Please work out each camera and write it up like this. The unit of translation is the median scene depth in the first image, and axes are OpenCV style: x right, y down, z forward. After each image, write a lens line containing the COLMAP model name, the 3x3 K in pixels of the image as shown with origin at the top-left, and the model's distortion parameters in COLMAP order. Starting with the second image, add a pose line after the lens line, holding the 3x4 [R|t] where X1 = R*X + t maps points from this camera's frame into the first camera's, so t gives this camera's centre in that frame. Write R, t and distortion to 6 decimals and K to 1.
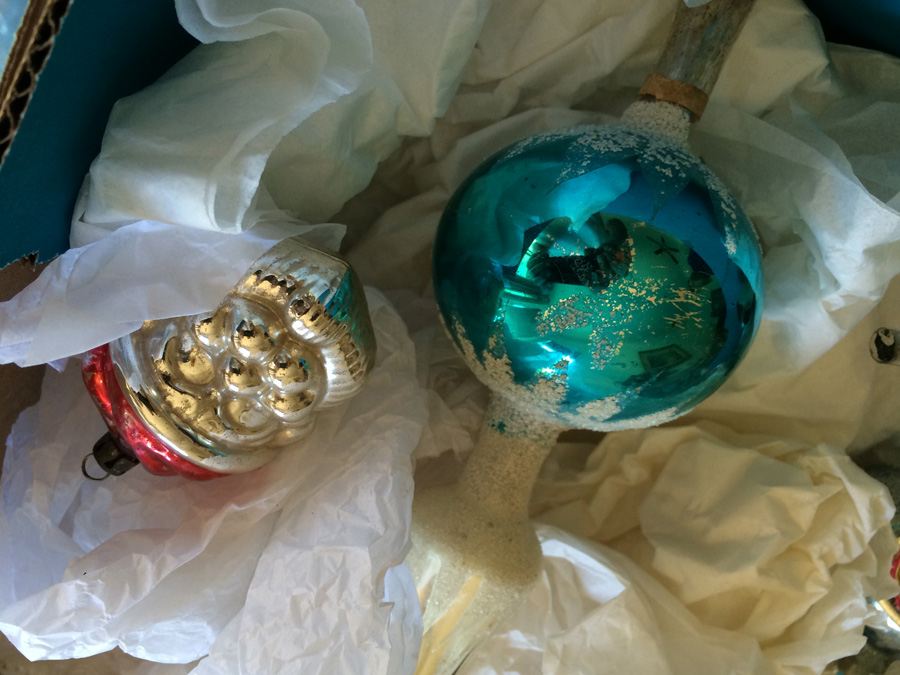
lens RADIAL K [[792.5, 0, 446.4], [0, 792.5, 335.4], [0, 0, 1]] dist [0.031177, -0.066119]
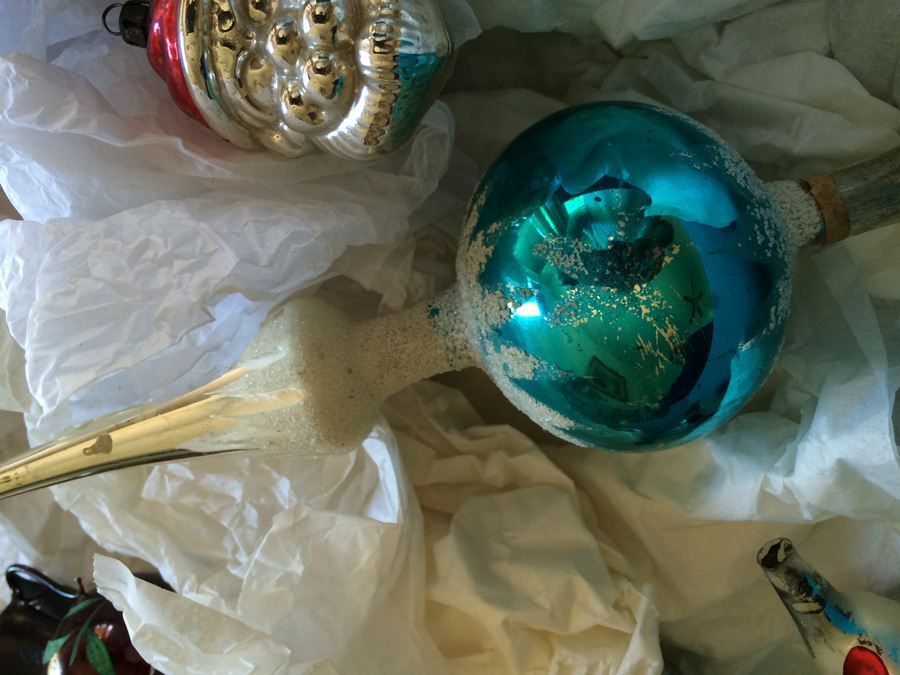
lens RADIAL K [[792.5, 0, 449.1], [0, 792.5, 340.9], [0, 0, 1]] dist [0.031177, -0.066119]
pose [[0.670773, 0.741491, -0.015923, 0.132280], [-0.740886, 0.670899, 0.031340, 0.104371], [0.033921, -0.009225, 0.999382, 0.065769]]
